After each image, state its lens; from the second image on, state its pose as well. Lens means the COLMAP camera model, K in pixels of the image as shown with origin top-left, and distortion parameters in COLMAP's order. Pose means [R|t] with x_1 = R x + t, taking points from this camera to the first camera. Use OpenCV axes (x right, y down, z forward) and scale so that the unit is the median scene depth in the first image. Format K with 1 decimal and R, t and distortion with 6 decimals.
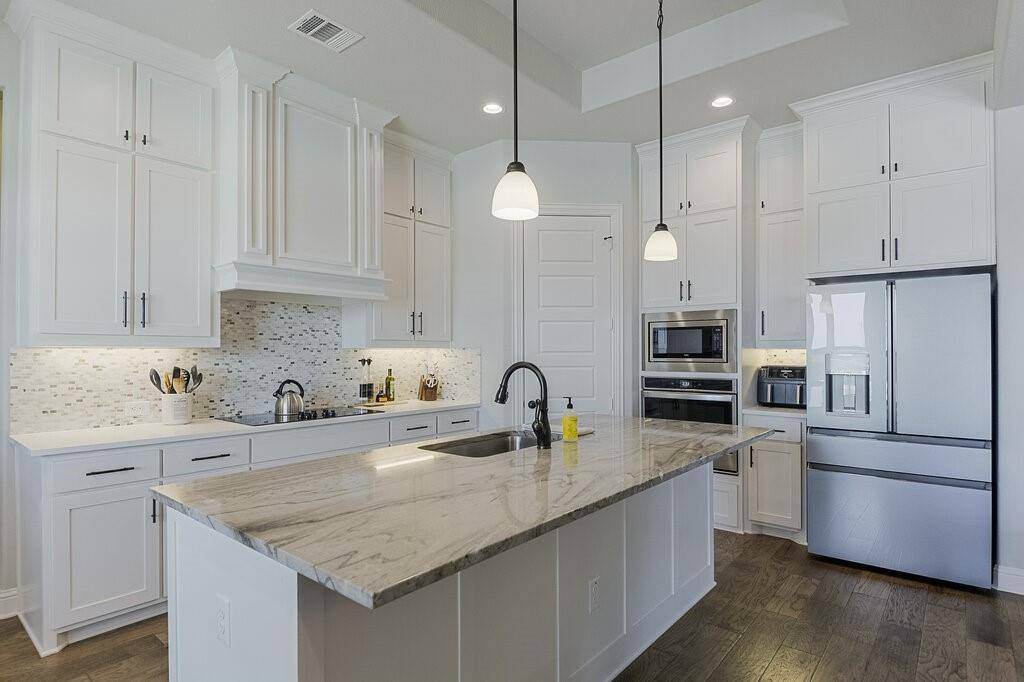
lens RADIAL K [[537.9, 0, 515.0], [0, 537.9, 347.9], [0, 0, 1]] dist [0.004877, -0.017260]
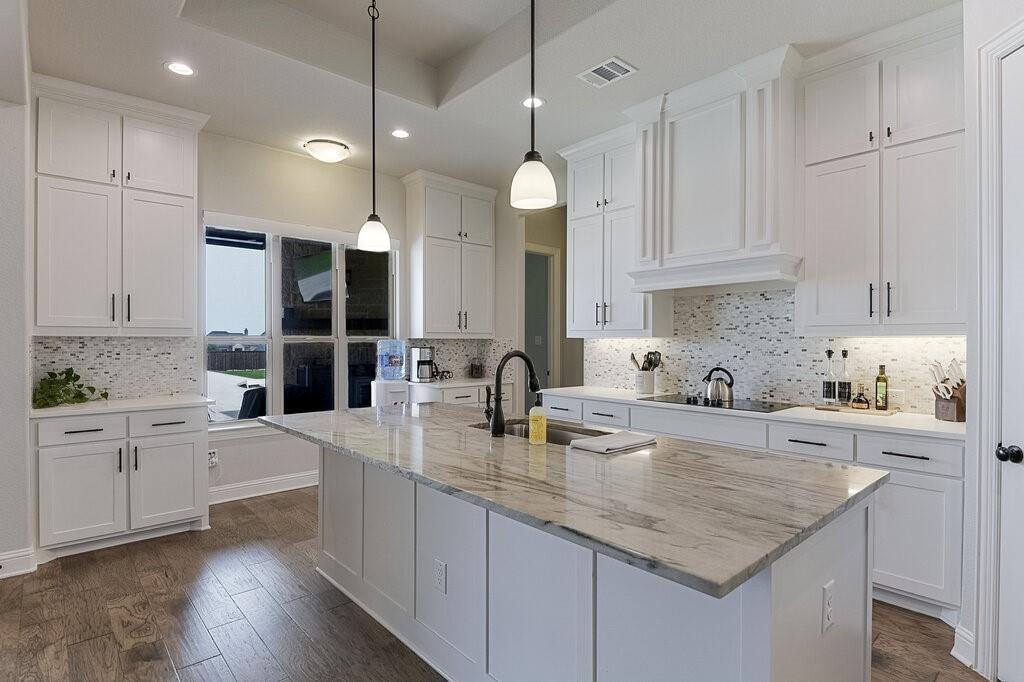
lens RADIAL K [[518.2, 0, 512.0], [0, 518.2, 341.0], [0, 0, 1]] dist [-0.000512, -0.000076]
pose [[-0.147355, 0.001956, -0.989082, 0.632452], [0.006897, 0.999976, 0.000950, 0.003774], [0.989060, -0.006681, -0.147365, 0.741220]]
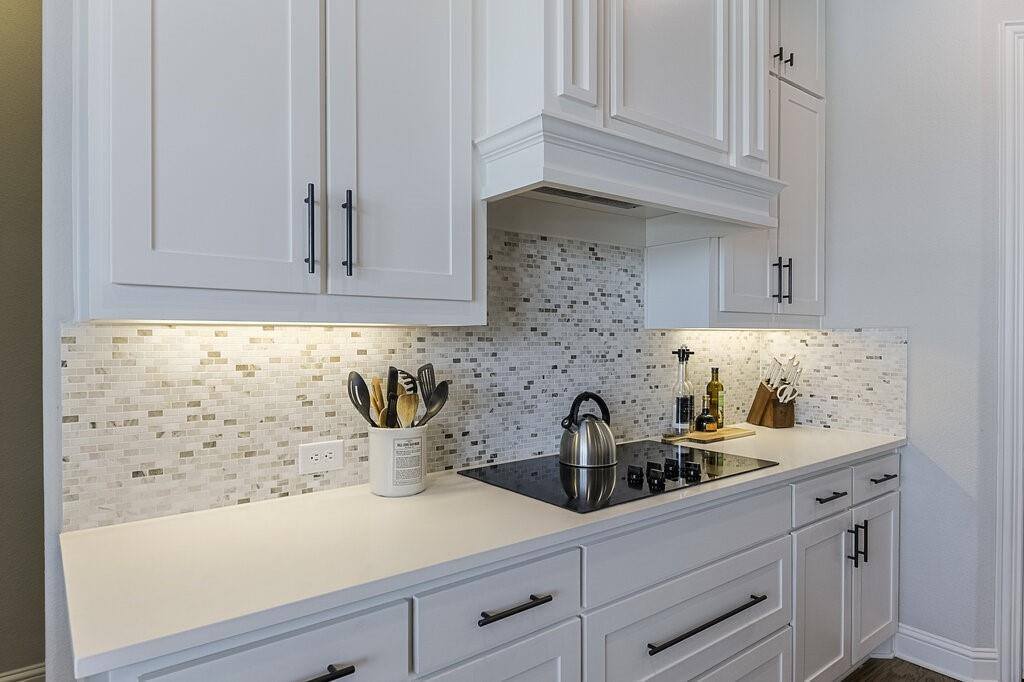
lens RADIAL K [[605.4, 0, 512.0], [0, 605.4, 341.0], [0, 0, 1]] dist [0.020331, -0.001559]
pose [[0.977487, 0.002995, -0.210973, -0.365731], [0.000118, 0.999891, 0.014742, 0.004375], [0.210994, -0.014435, 0.977381, 0.443649]]
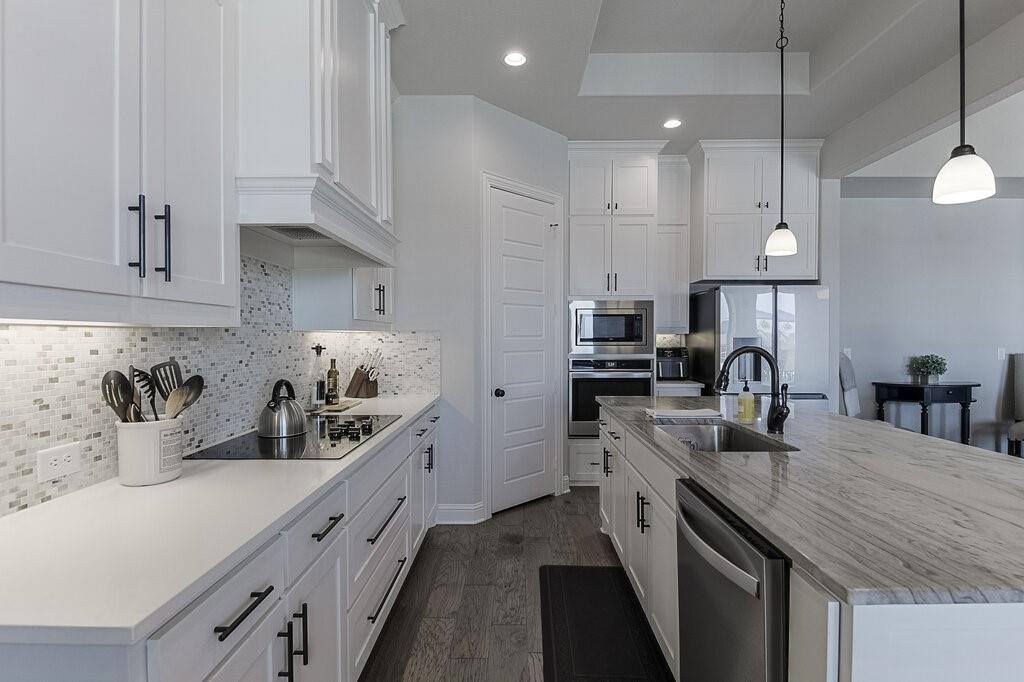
lens RADIAL K [[489.2, 0, 515.8], [0, 489.2, 342.9], [0, 0, 1]] dist [0.015308, -0.020701]
pose [[0.773741, -0.007689, 0.633455, -0.563670], [-0.004491, 0.999835, 0.017623, 0.004602], [-0.633486, -0.016481, 0.773579, 0.379758]]
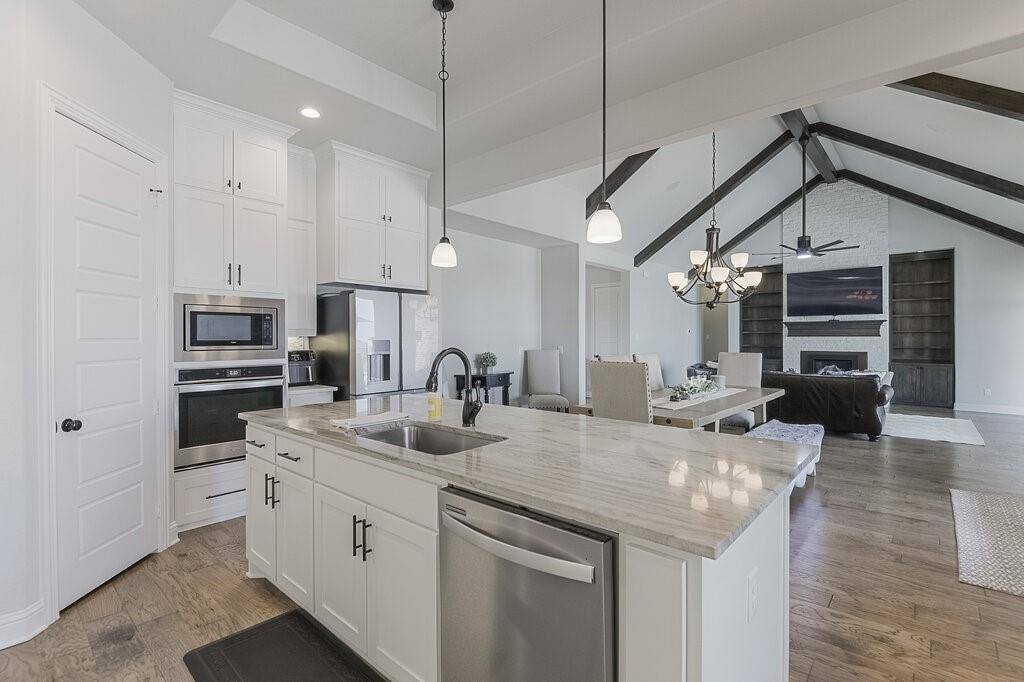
lens RADIAL K [[464.4, 0, 512.0], [0, 464.4, 341.0], [0, 0, 1]] dist [0.023721, -0.020194]
pose [[0.031342, -0.004158, 0.999500, -0.565366], [-0.004140, 0.999982, 0.004290, 0.006038], [-0.999500, -0.004272, 0.031325, 0.554904]]
